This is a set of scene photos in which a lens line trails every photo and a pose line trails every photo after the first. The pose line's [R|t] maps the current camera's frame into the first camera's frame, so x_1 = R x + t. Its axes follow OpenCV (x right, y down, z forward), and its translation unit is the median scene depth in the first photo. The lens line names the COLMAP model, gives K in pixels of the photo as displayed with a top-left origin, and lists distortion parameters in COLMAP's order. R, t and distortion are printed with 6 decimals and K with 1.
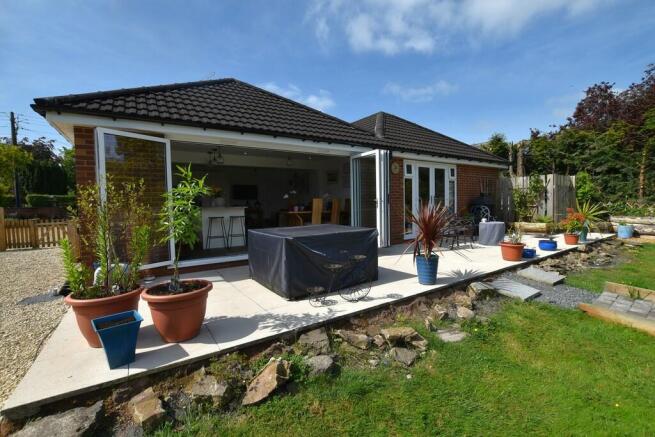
lens RADIAL K [[290.1, 0, 327.5], [0, 290.1, 218.5], [0, 0, 1]] dist [-0.045350, 0.009292]
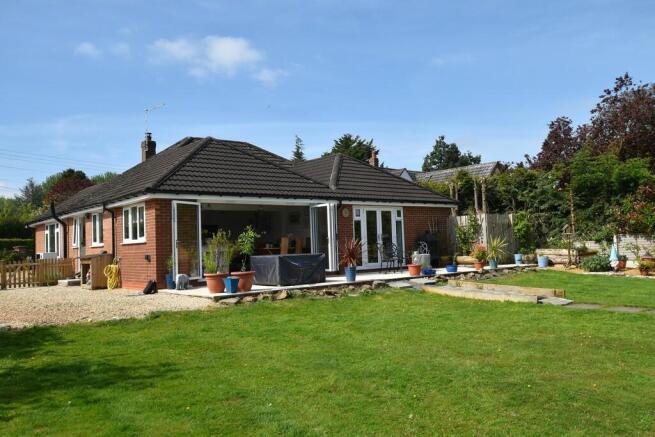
lens RADIAL K [[565.2, 0, 327.5], [0, 565.2, 218.5], [0, 0, 1]] dist [0.000465, 0.000018]
pose [[0.994944, -0.008683, 0.100056, -0.083489], [0.018929, 0.994613, -0.101916, 0.091990], [-0.098632, 0.103295, 0.989748, -1.309760]]
